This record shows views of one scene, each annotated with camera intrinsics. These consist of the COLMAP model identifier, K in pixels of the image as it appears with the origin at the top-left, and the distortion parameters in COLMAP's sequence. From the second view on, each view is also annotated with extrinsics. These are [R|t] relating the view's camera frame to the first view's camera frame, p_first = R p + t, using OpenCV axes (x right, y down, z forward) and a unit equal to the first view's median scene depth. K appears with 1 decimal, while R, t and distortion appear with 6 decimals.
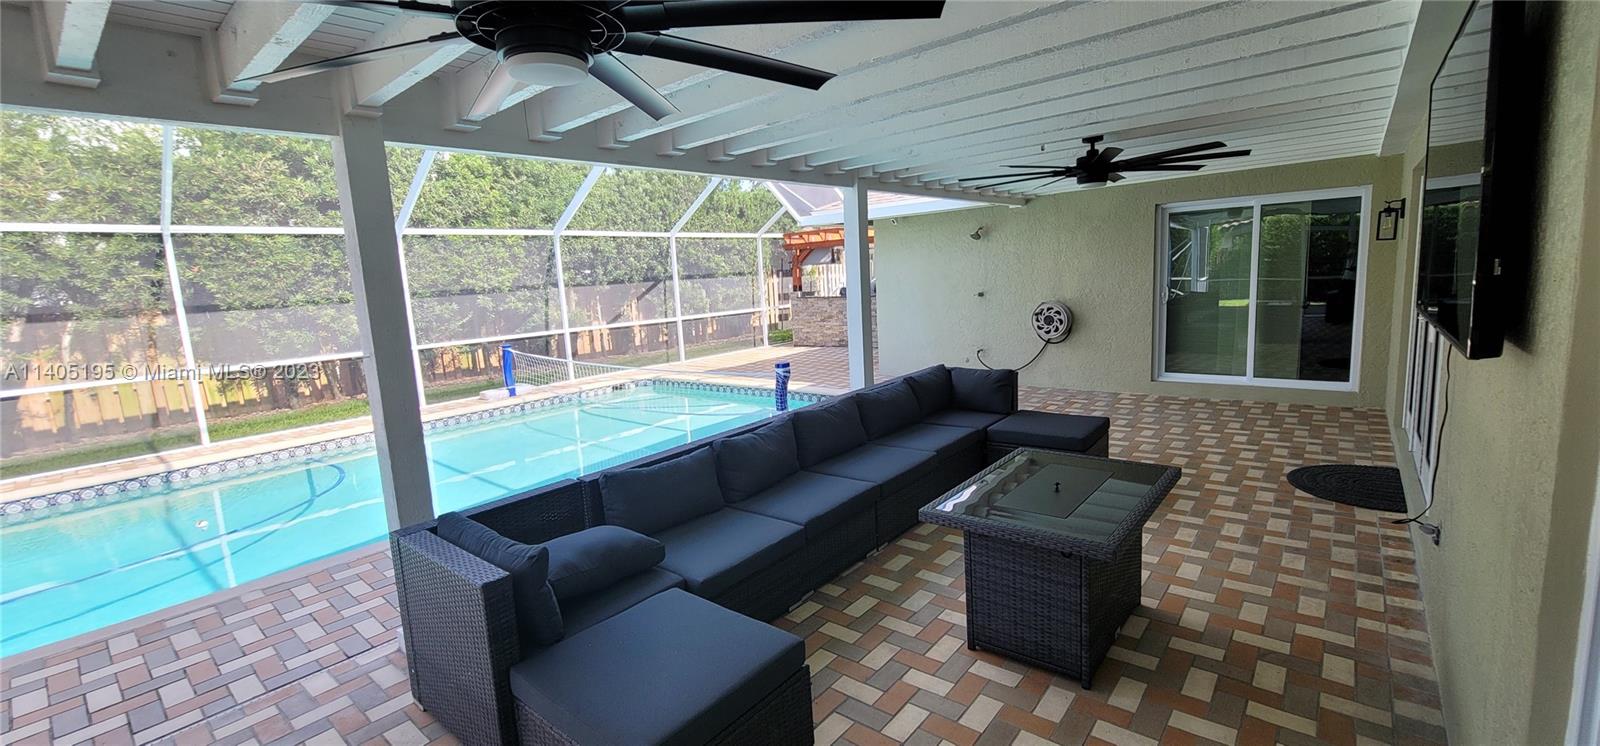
lens RADIAL K [[658.7, 0, 801.9], [0, 658.7, 369.6], [0, 0, 1]] dist [-0.011644, 0.003836]
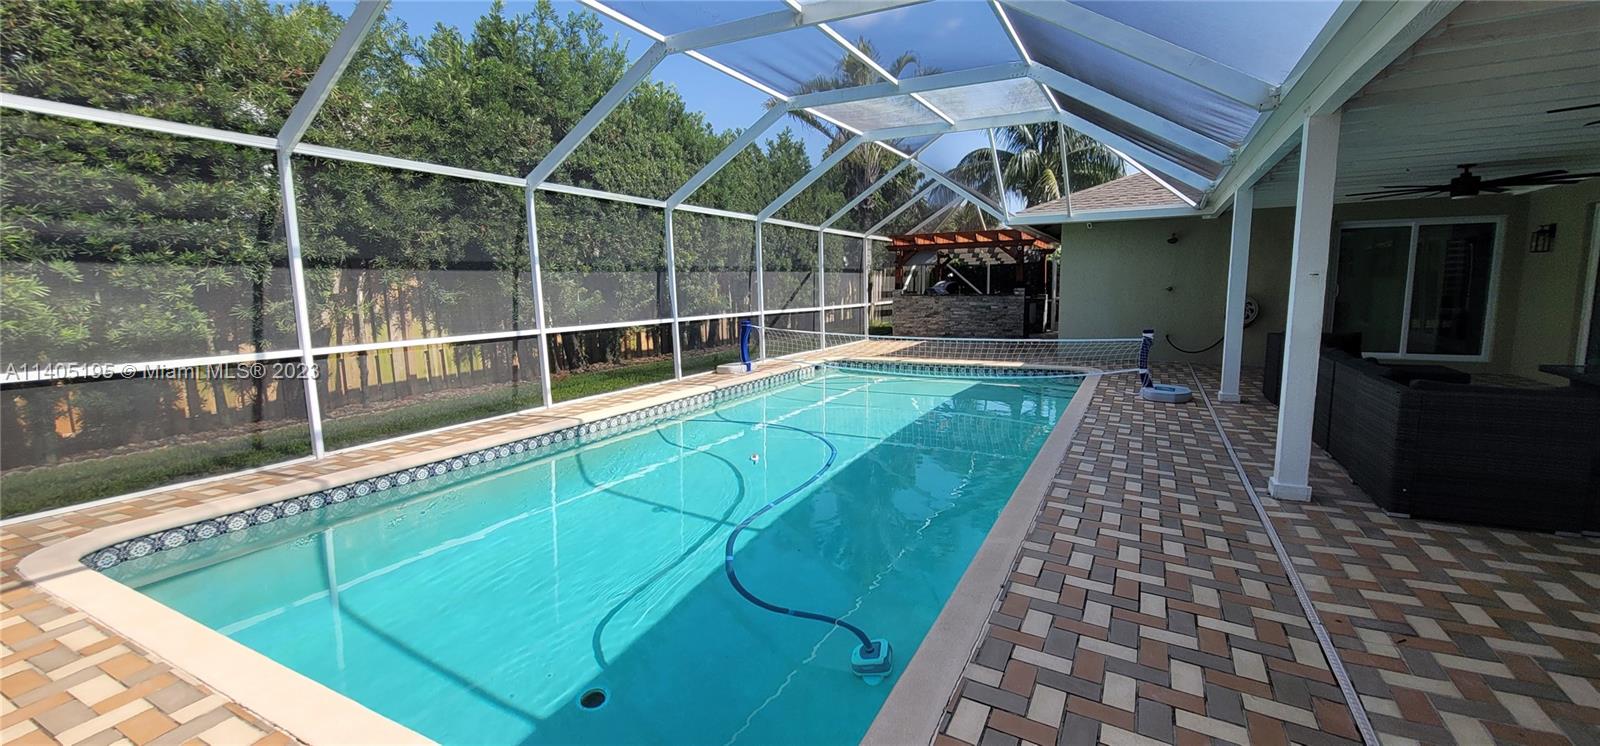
lens RADIAL K [[658.7, 0, 801.9], [0, 658.7, 369.6], [0, 0, 1]] dist [-0.011644, 0.003836]
pose [[0.977238, 0.013093, 0.211739, -1.210164], [-0.007557, 0.999609, -0.026935, 0.136112], [-0.212009, 0.024722, 0.976955, -0.072557]]
